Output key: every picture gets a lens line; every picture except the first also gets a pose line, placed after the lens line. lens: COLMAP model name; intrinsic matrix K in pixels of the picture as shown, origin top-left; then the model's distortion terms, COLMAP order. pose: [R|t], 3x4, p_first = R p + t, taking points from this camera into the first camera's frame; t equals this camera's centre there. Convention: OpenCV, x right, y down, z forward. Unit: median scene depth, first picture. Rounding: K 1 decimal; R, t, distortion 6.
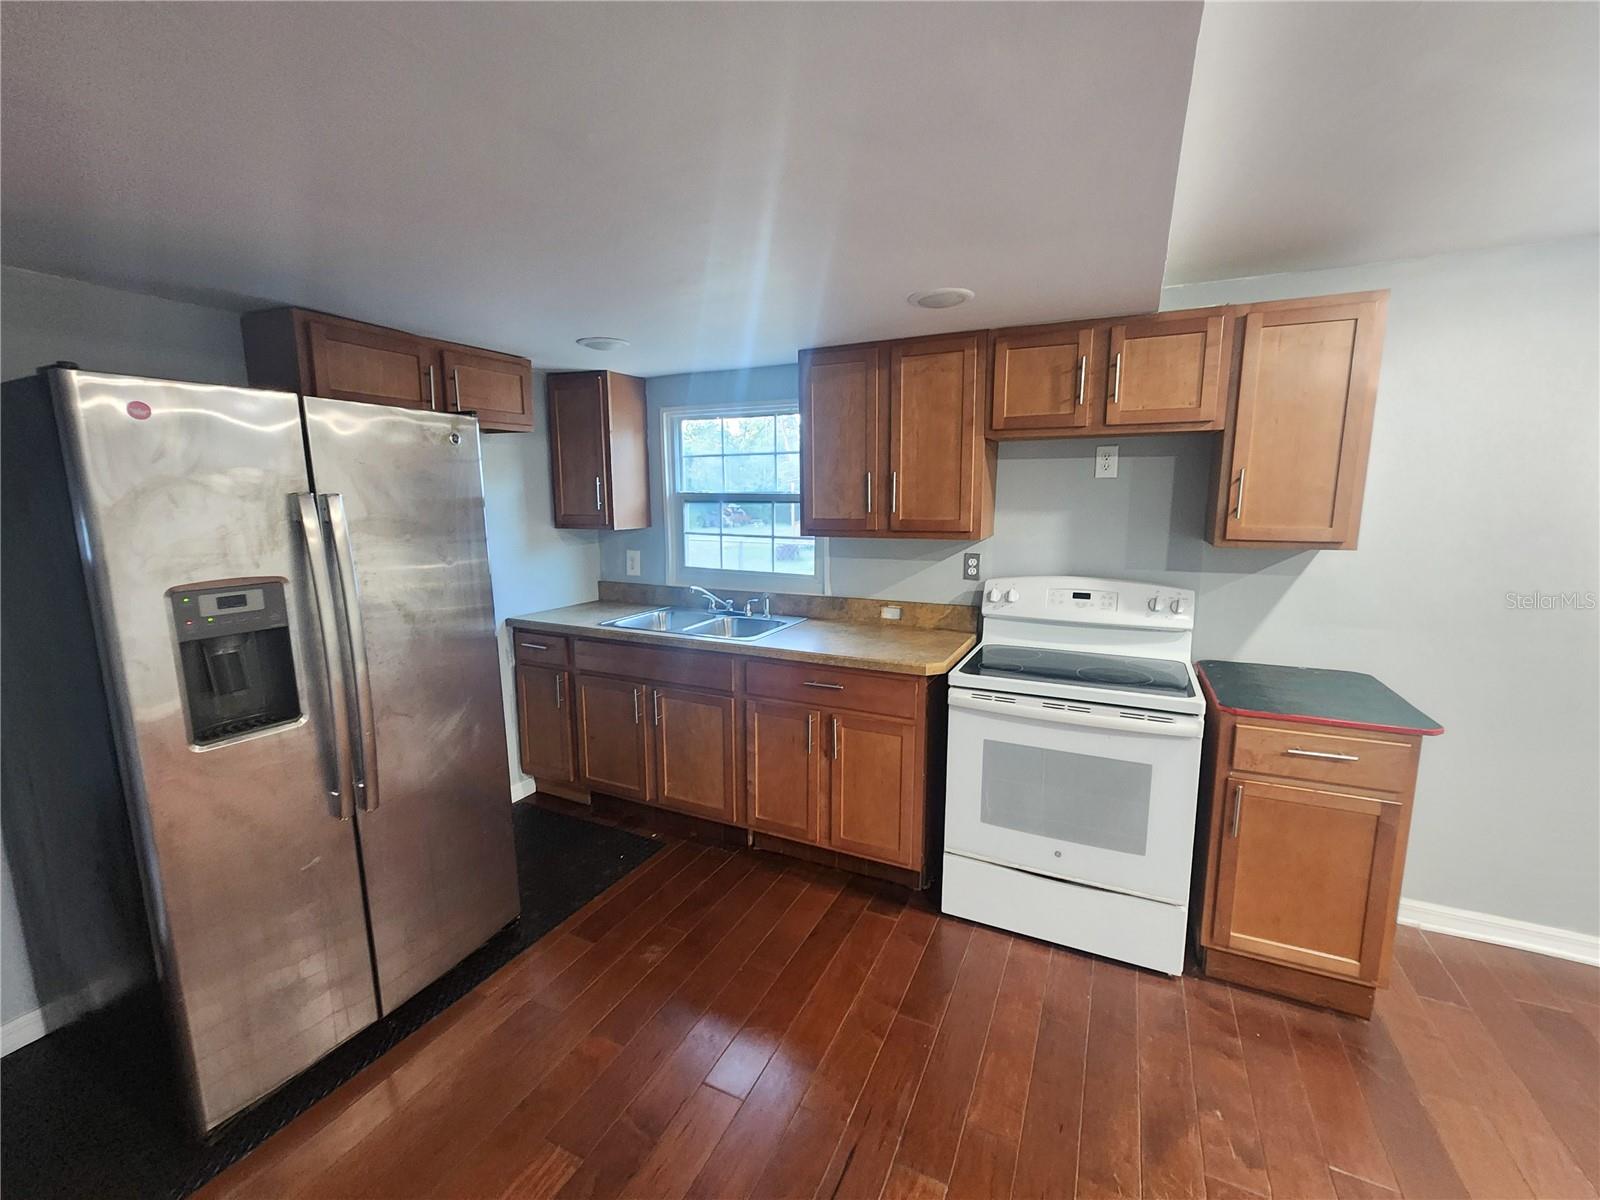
lens RADIAL K [[651.7, 0, 800.0], [0, 651.7, 600.0], [0, 0, 1]] dist [-0.002085, 0.000642]
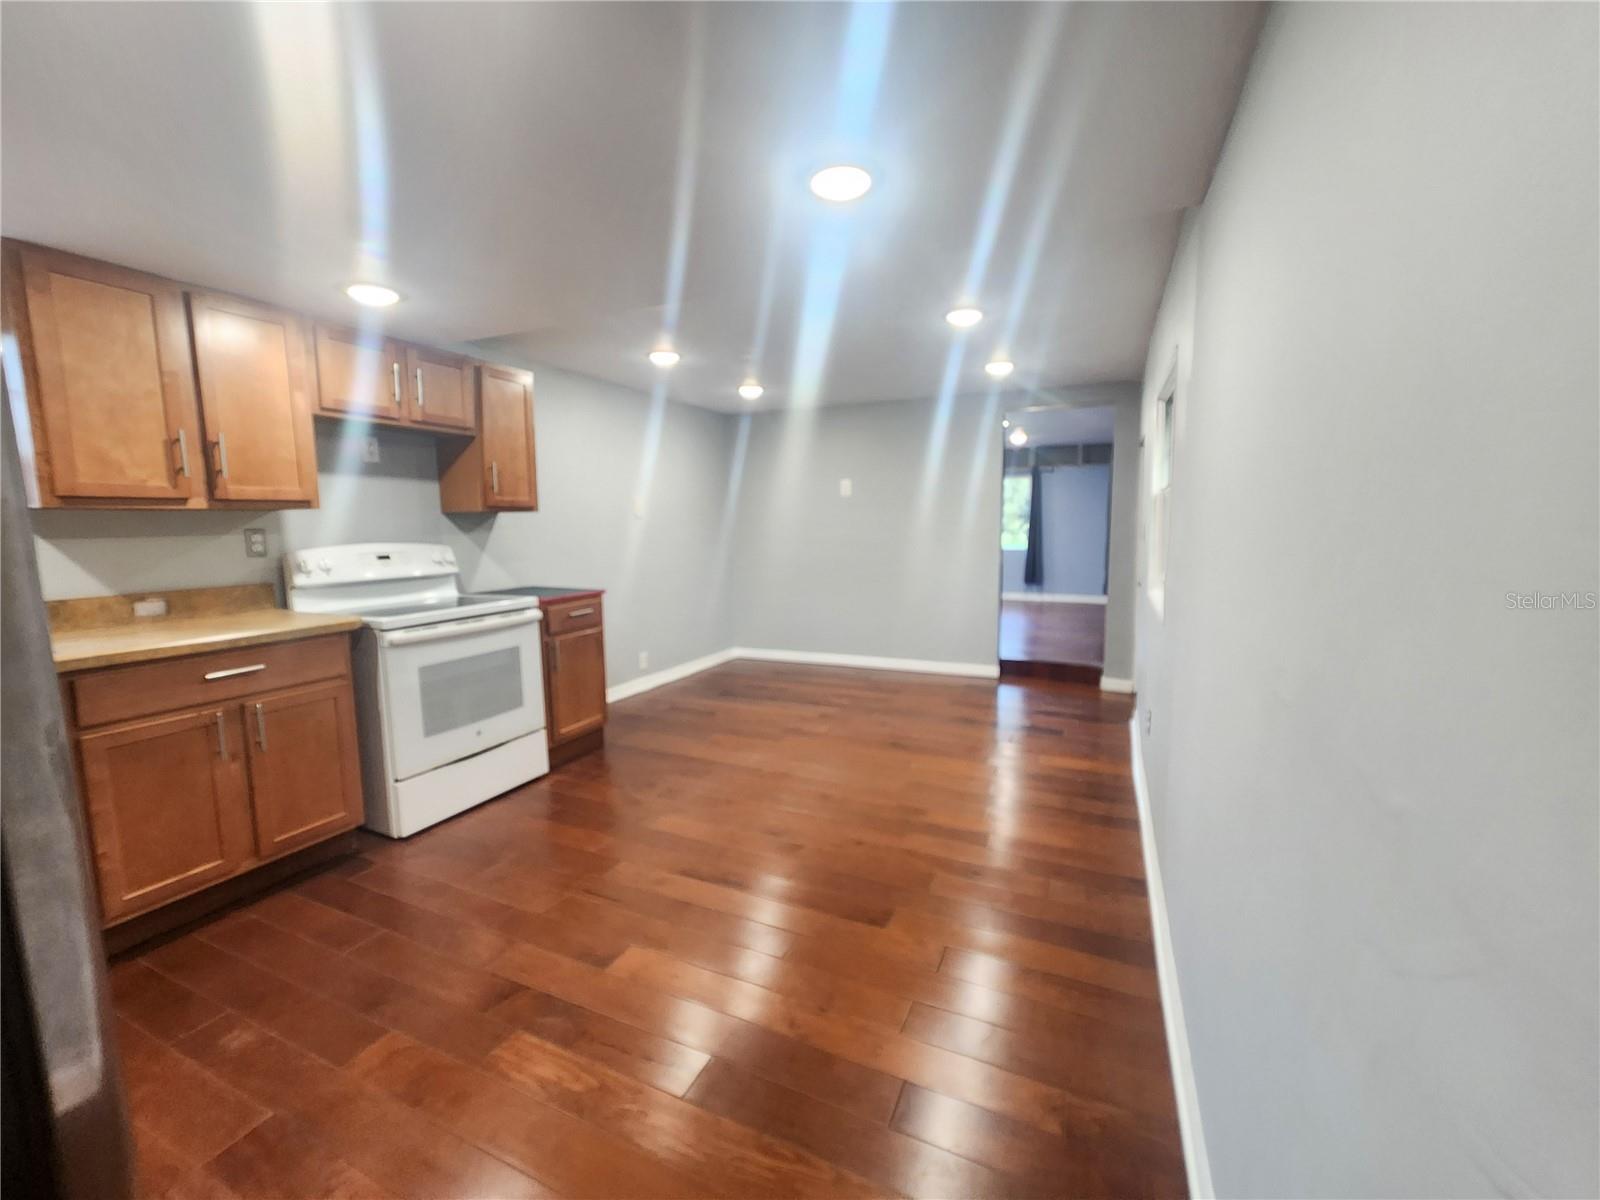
lens RADIAL K [[649.0, 0, 798.7], [0, 649.0, 604.3], [0, 0, 1]] dist [-0.000929, -0.000053]
pose [[-0.008999, -0.118105, 0.992960, -0.966347], [0.172427, 0.977943, 0.117882, 0.085506], [-0.984981, 0.172274, 0.011564, 0.290996]]
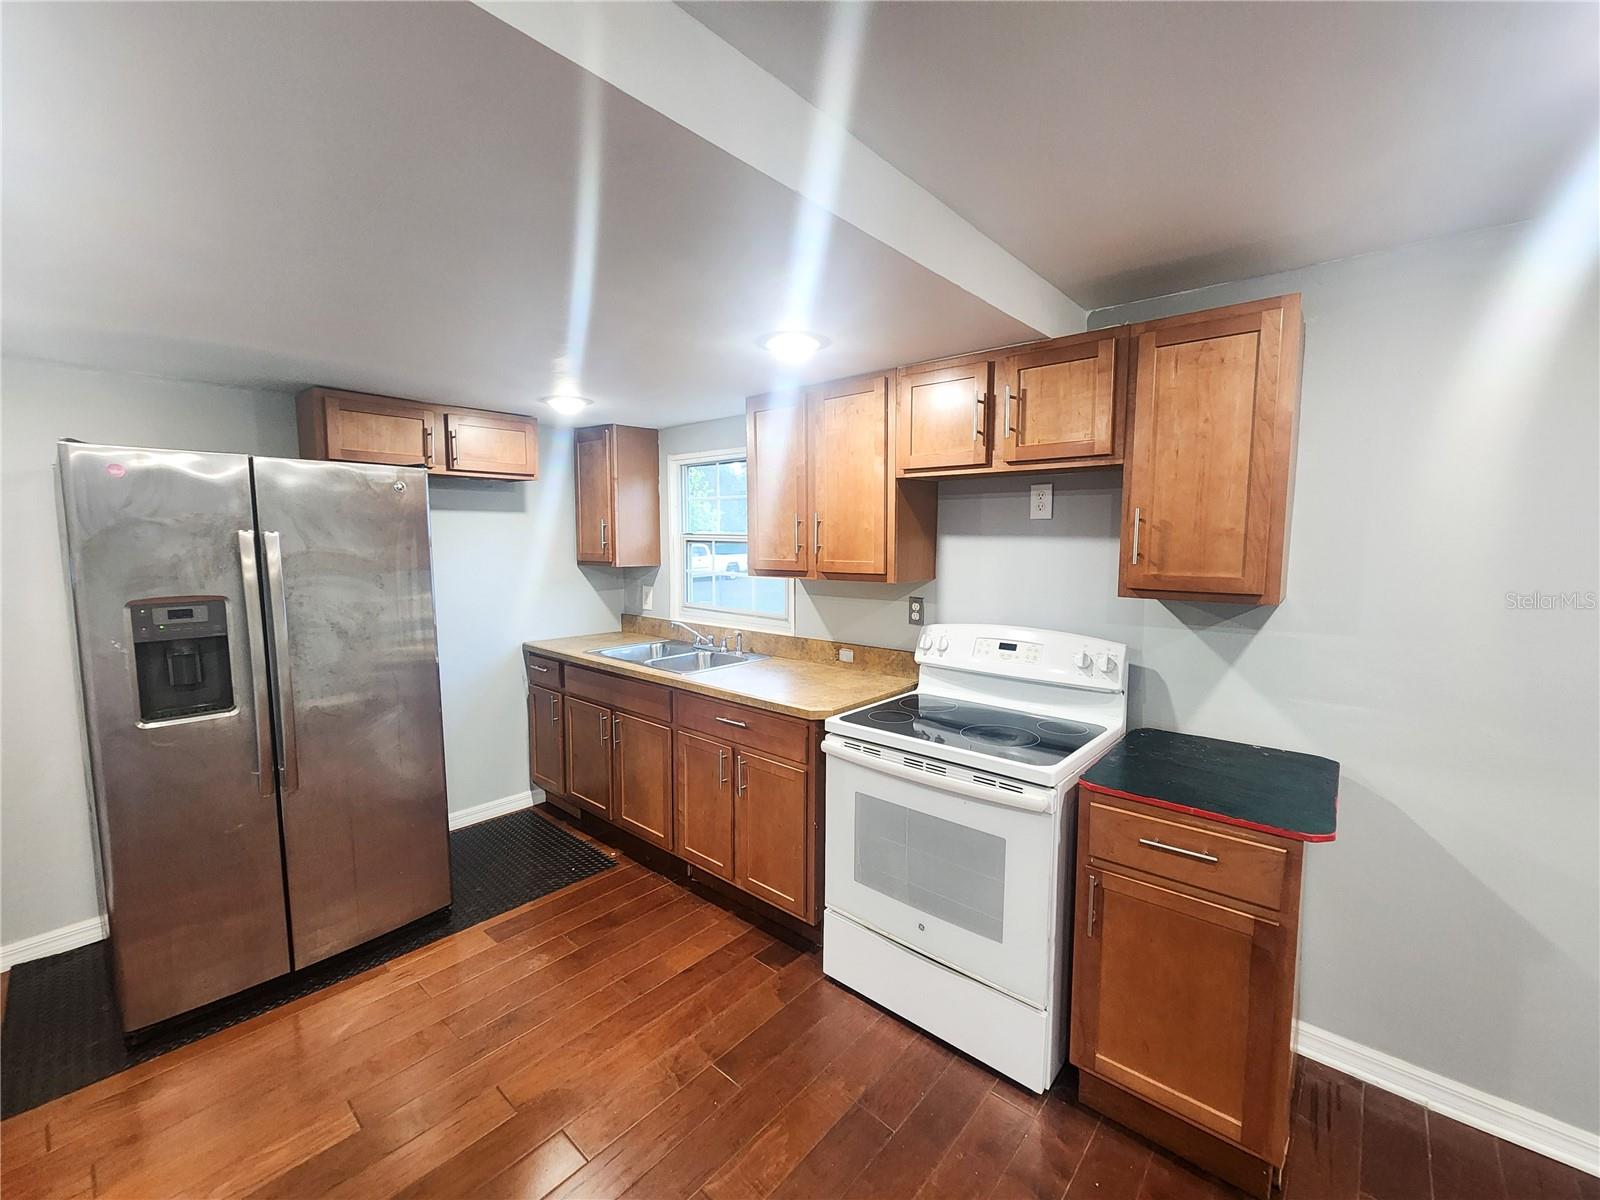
lens RADIAL K [[649.0, 0, 798.7], [0, 649.0, 604.3], [0, 0, 1]] dist [-0.000929, -0.000053]
pose [[0.964889, 0.032708, -0.260613, 0.471704], [-0.047383, 0.997613, -0.050223, -0.007727], [0.258349, 0.060808, 0.964136, 0.054733]]
